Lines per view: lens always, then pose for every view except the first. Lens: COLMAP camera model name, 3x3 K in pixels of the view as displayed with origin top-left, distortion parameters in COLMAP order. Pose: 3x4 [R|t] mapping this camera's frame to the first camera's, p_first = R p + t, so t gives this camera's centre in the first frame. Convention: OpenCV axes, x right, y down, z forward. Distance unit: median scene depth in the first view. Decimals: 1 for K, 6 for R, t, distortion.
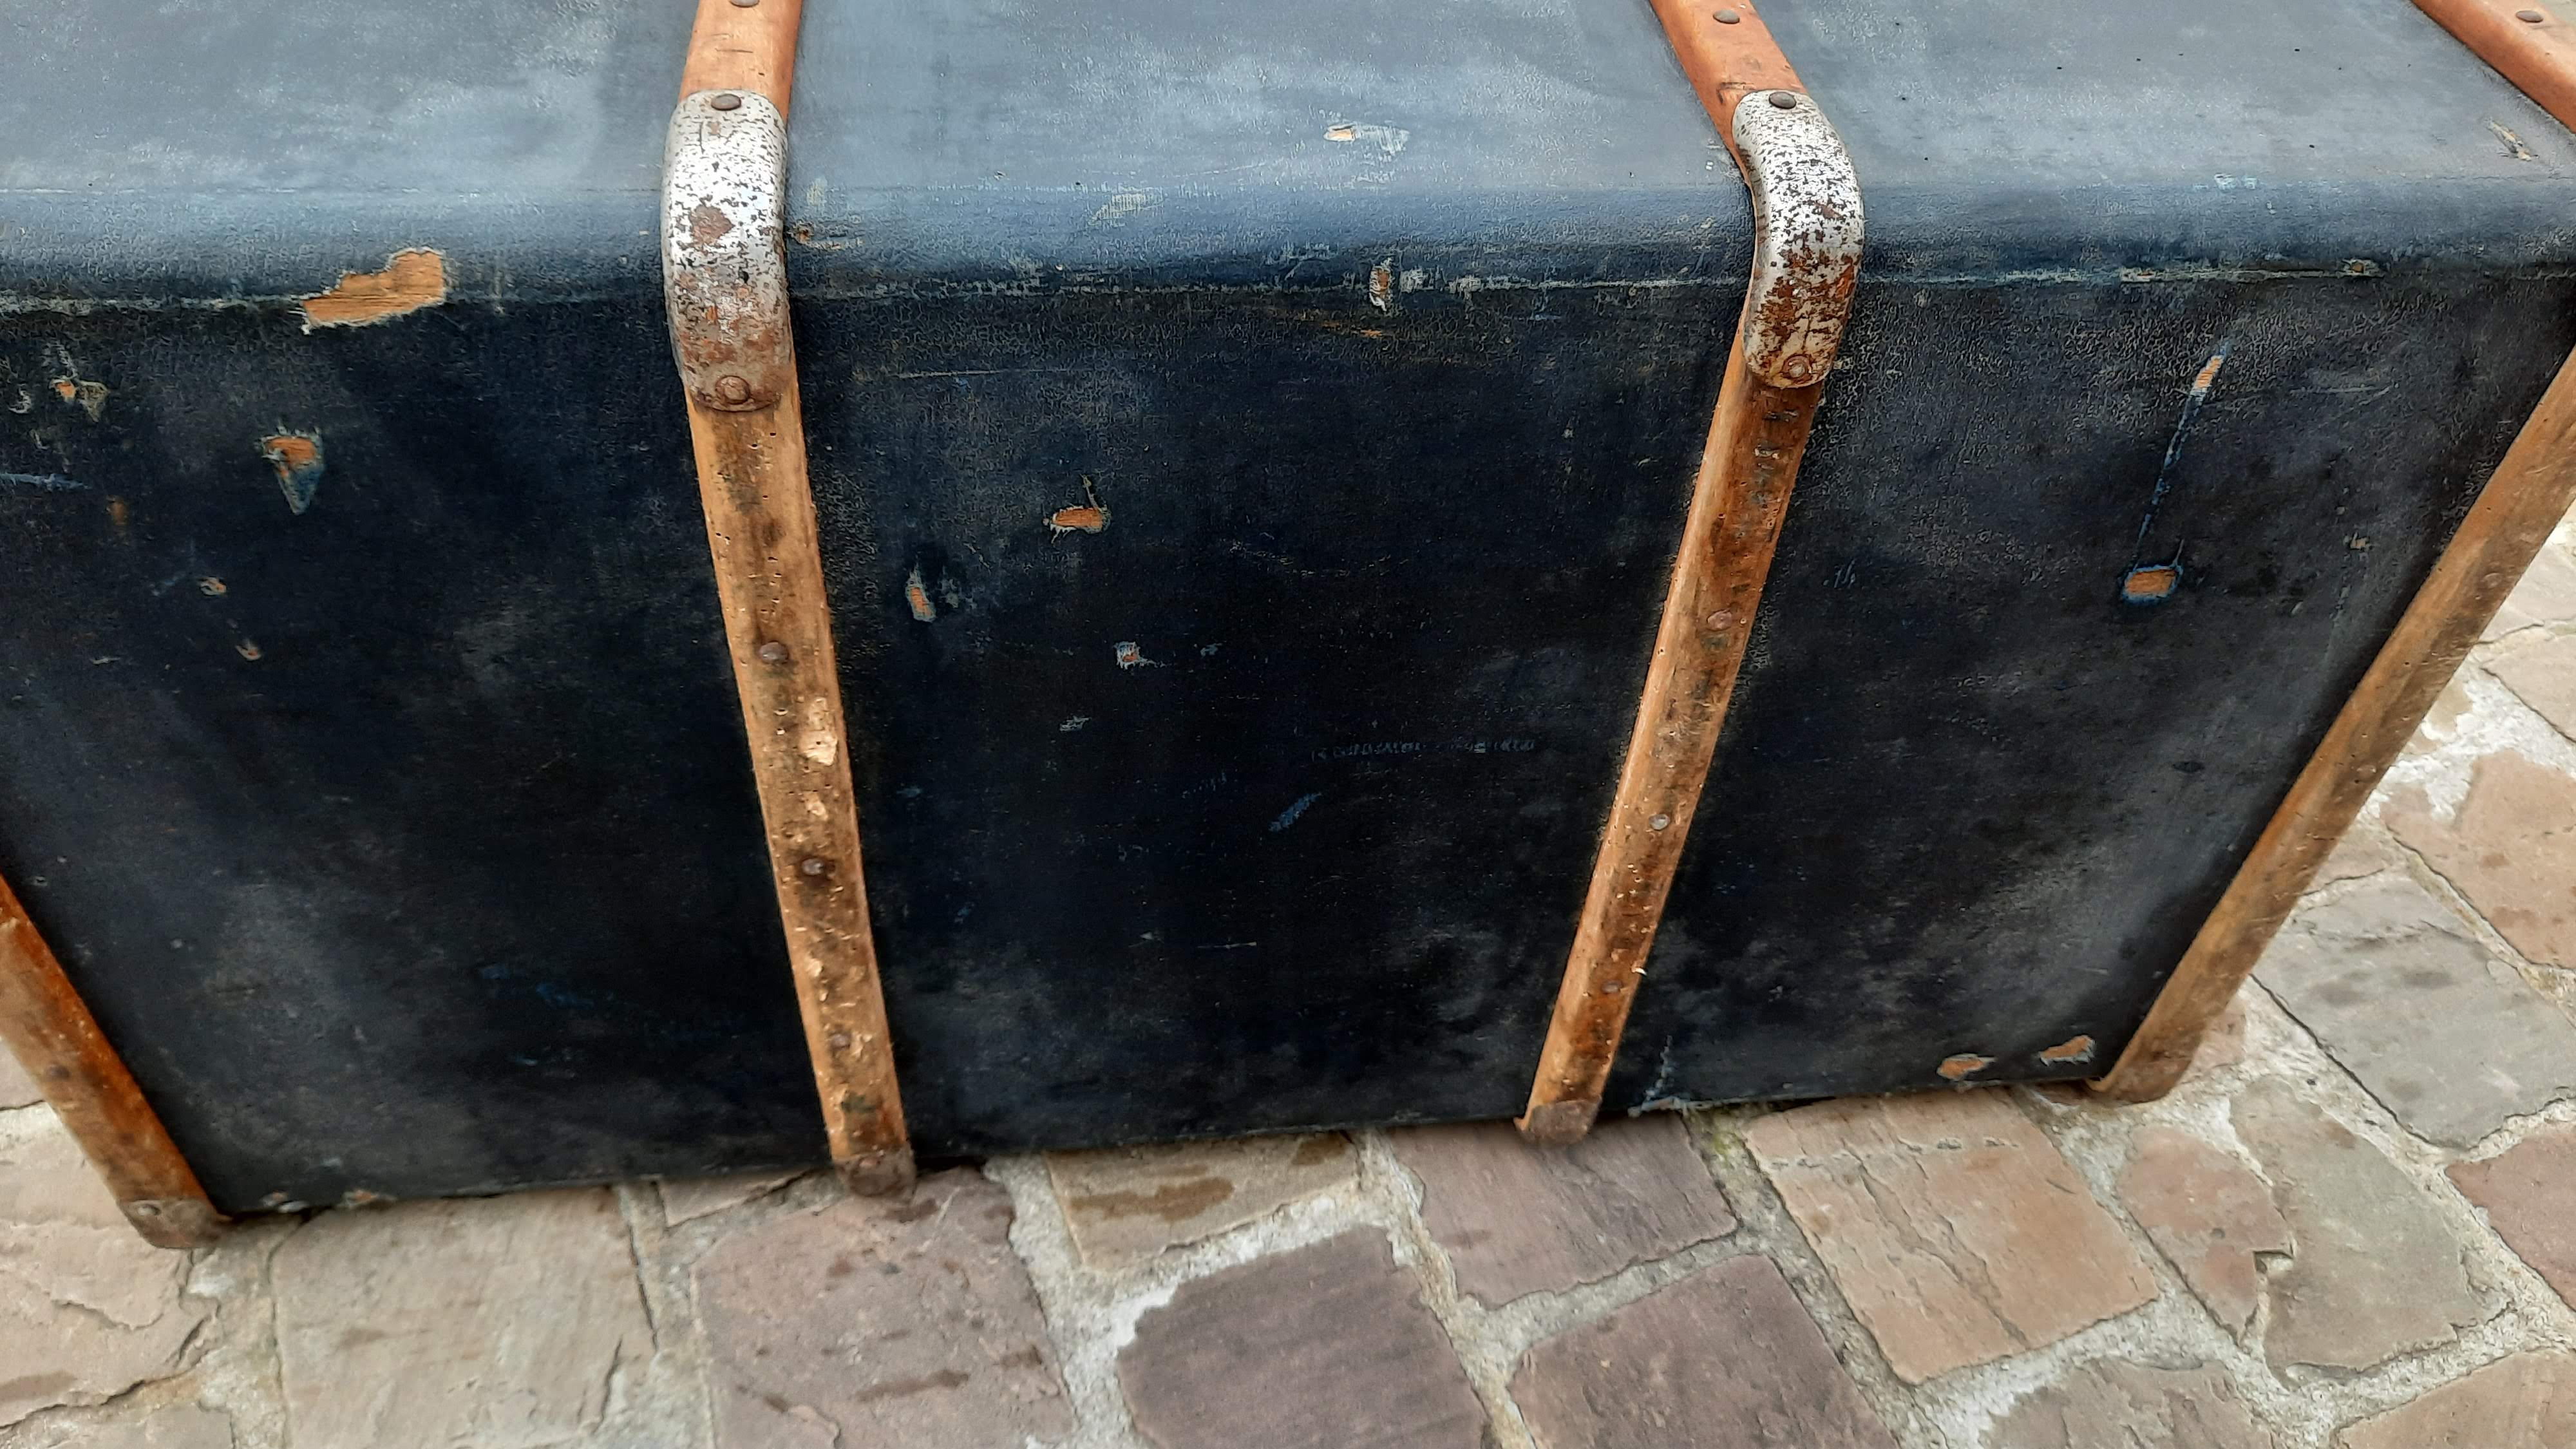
lens RADIAL K [[1890.9, 0, 1290.5], [0, 1890.9, 715.3], [0, 0, 1]] dist [0.046488, -0.051253]
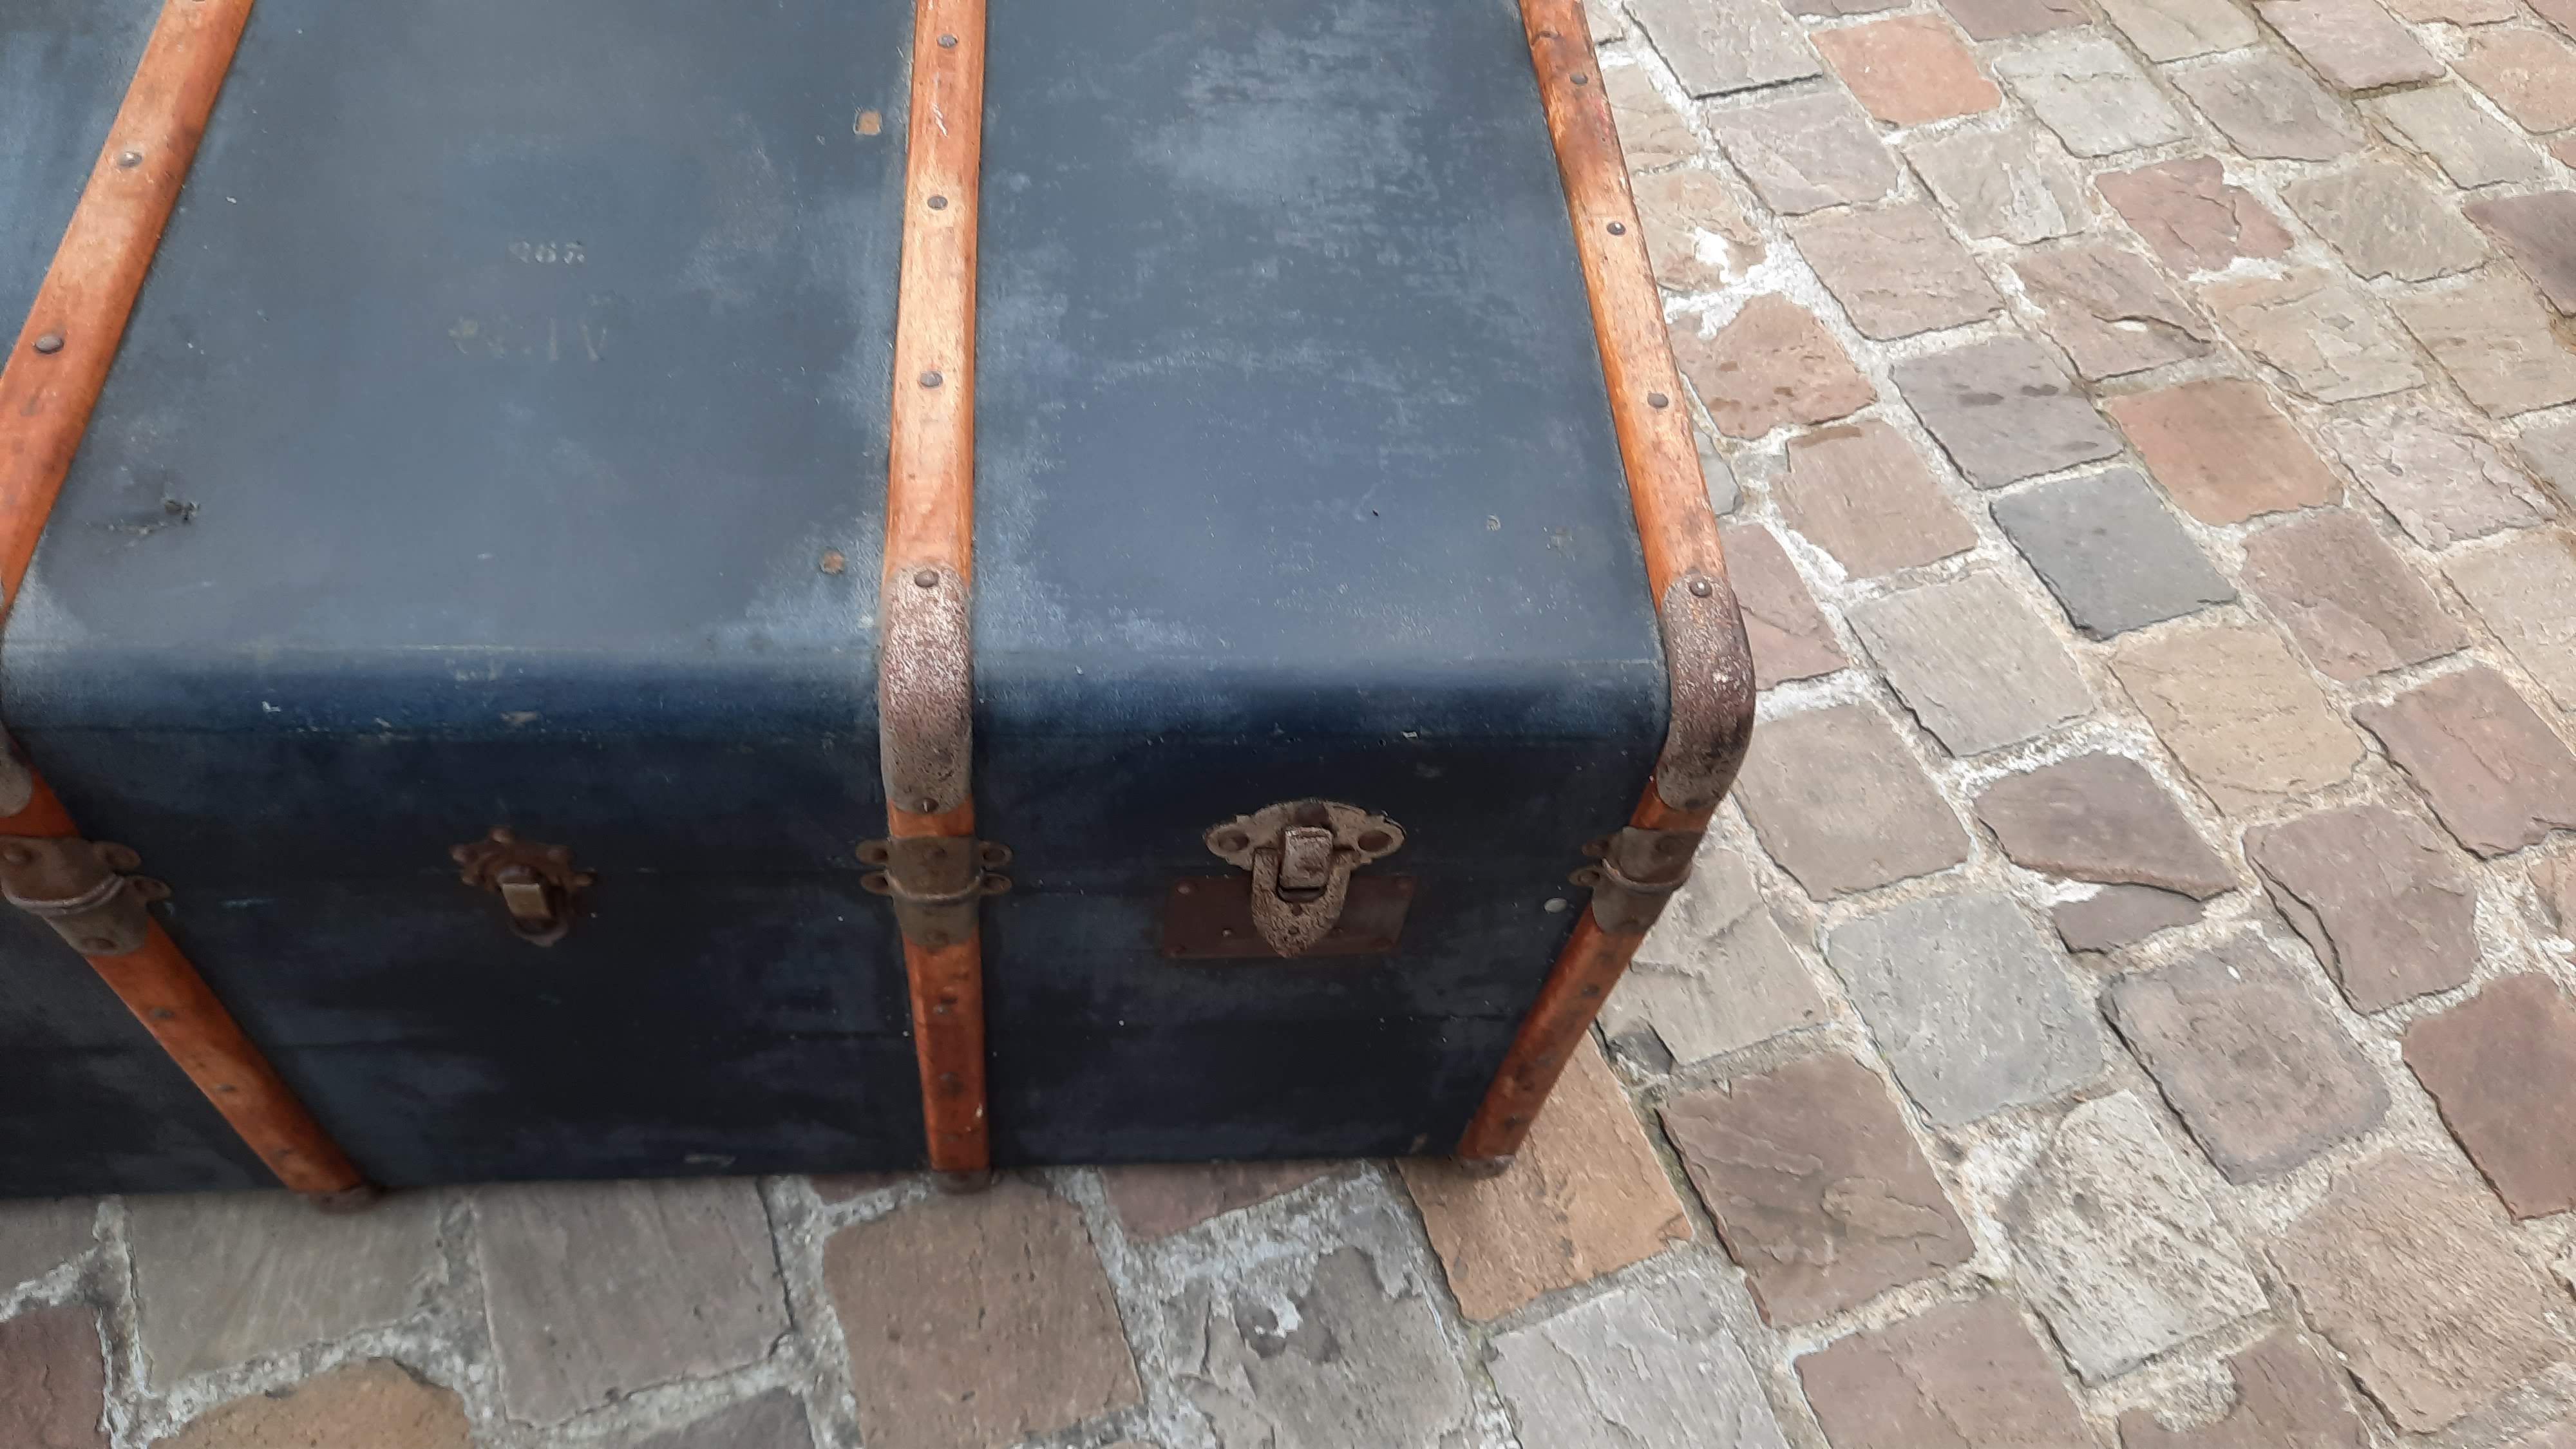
lens RADIAL K [[1893.3, 0, 1298.7], [0, 1893.3, 714.0], [0, 0, 1]] dist [0.048119, -0.054799]
pose [[0.972489, 0.121817, 0.198559, 0.154464], [-0.173803, -0.188110, 0.966647, -1.837712], [0.155105, -0.974564, -0.161763, 1.627162]]
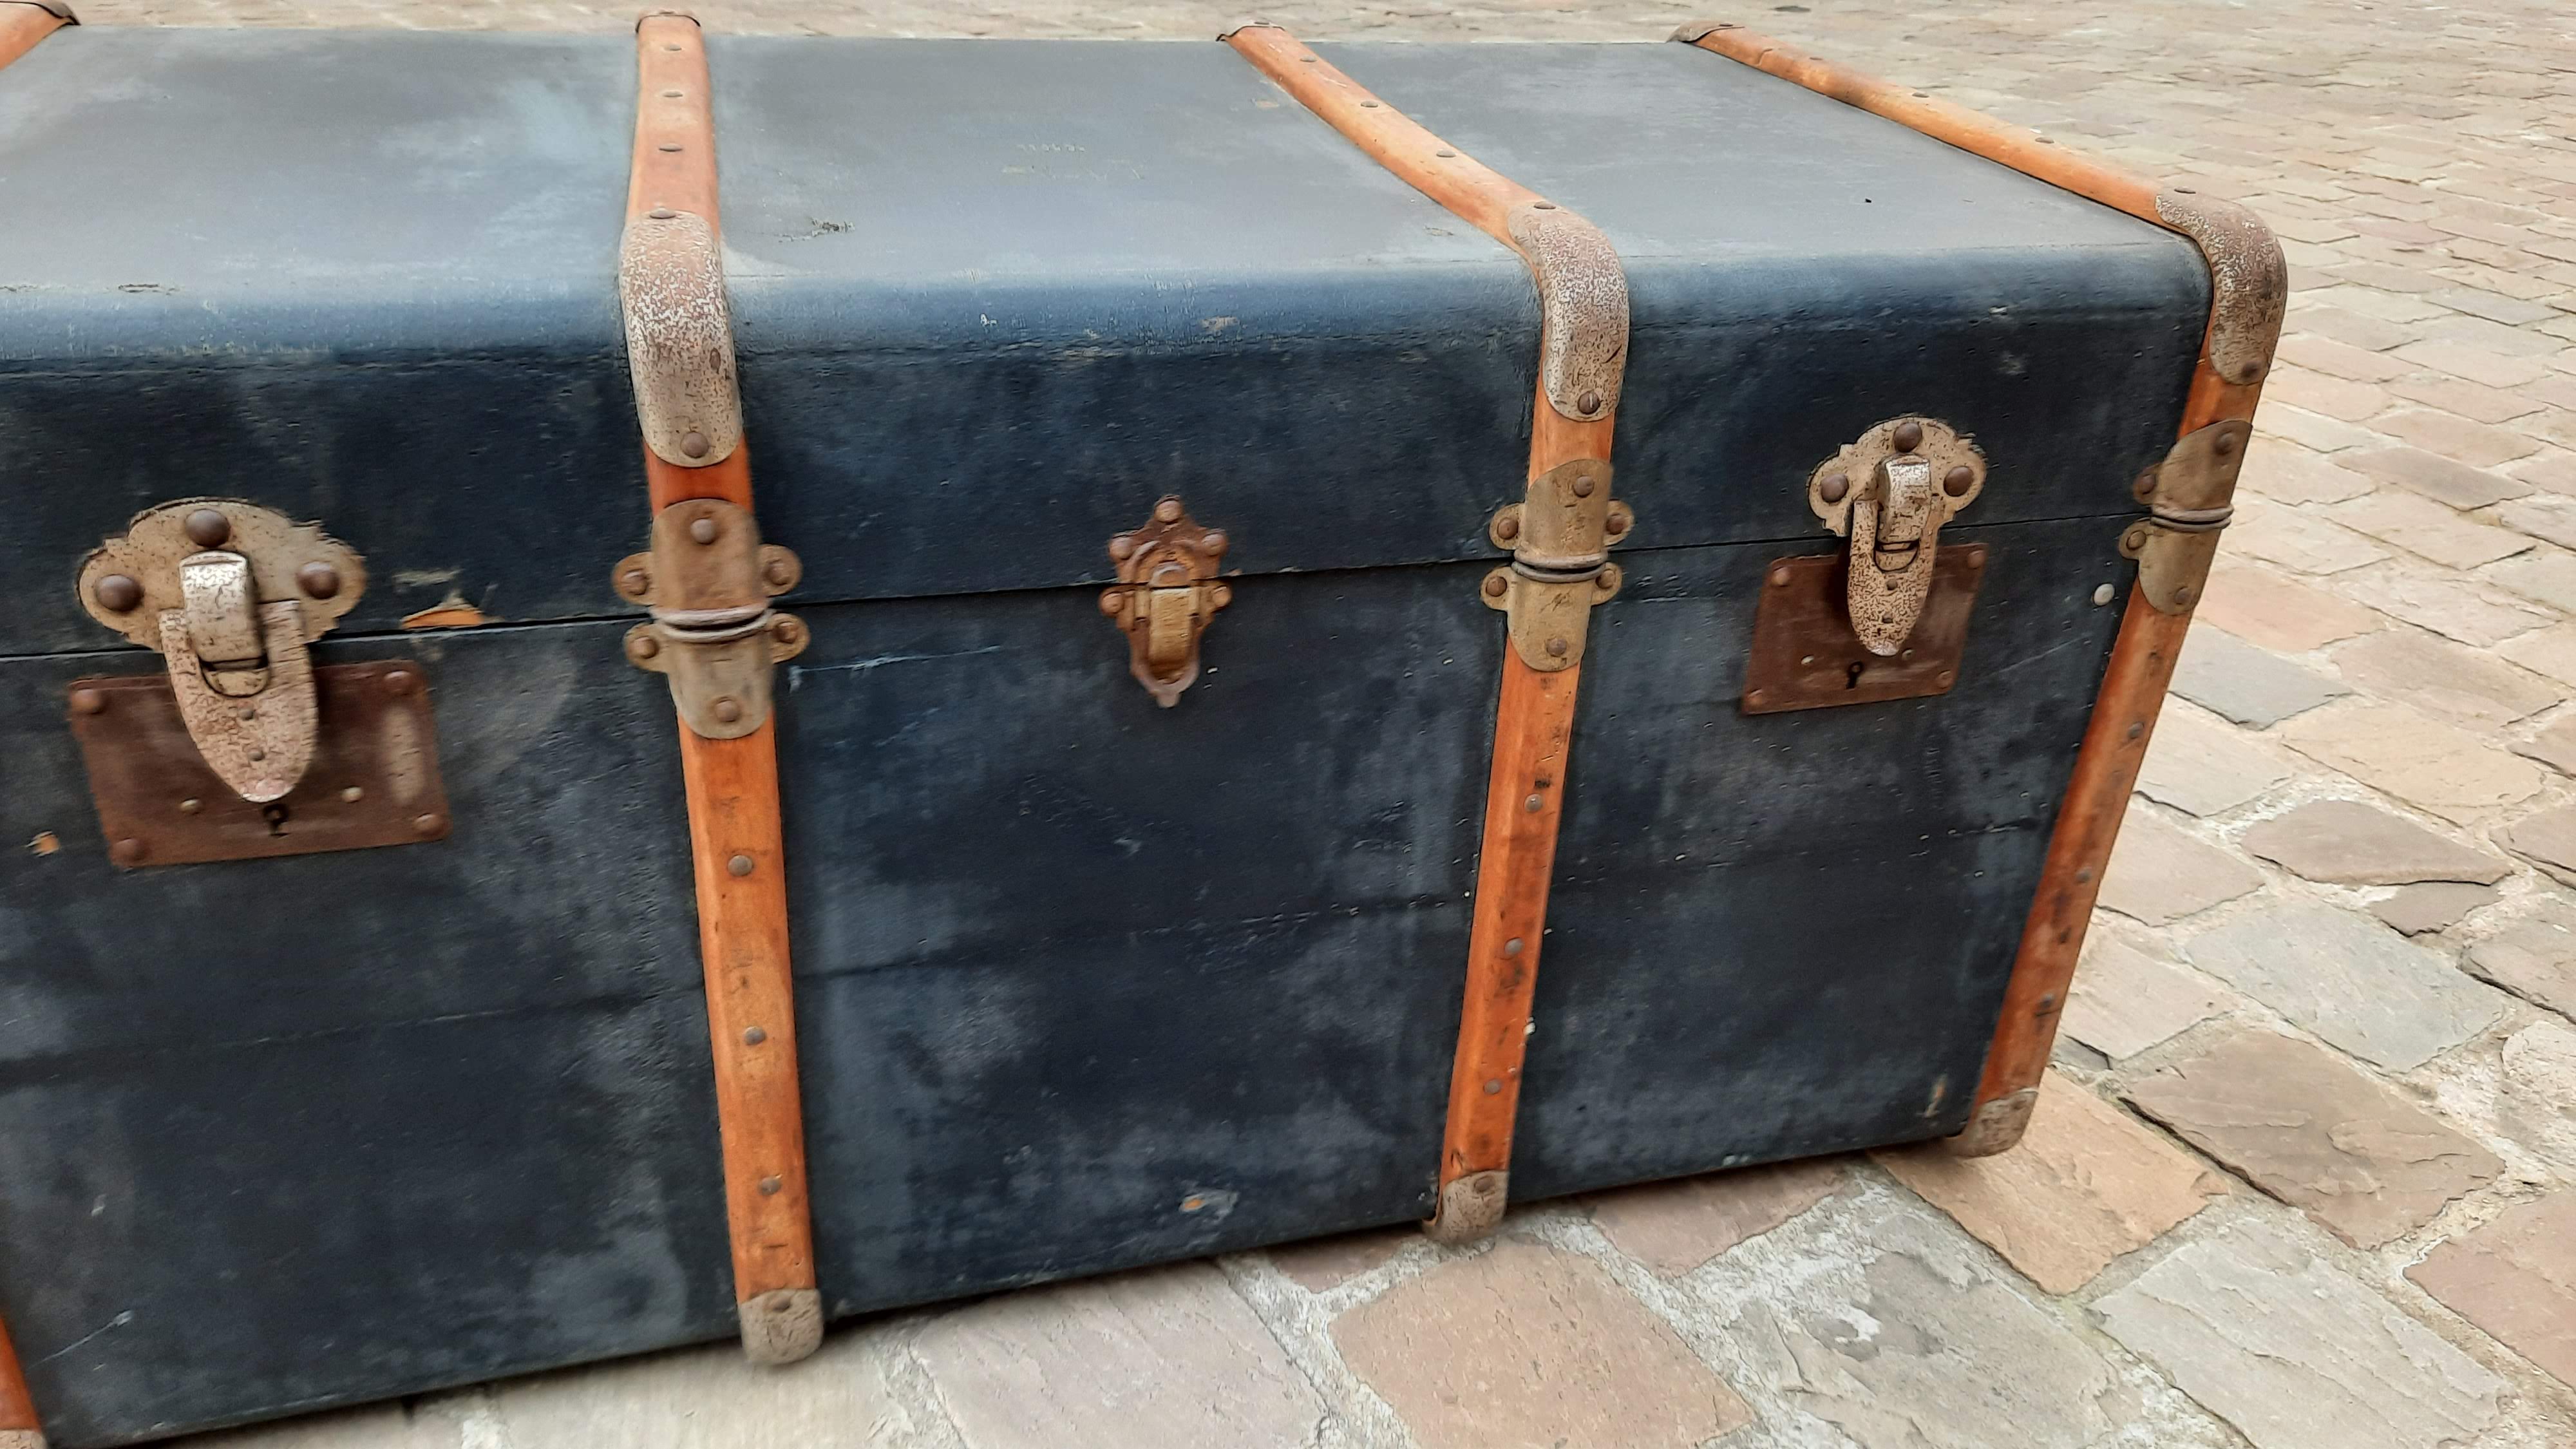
lens RADIAL K [[1897.3, 0, 1281.4], [0, 1897.3, 713.6], [0, 0, 1]] dist [0.045807, -0.053364]
pose [[0.961815, 0.045819, 0.269839, -0.299048], [-0.271357, 0.288391, 0.918257, -1.660039], [-0.035745, -0.956416, 0.289812, 0.868205]]
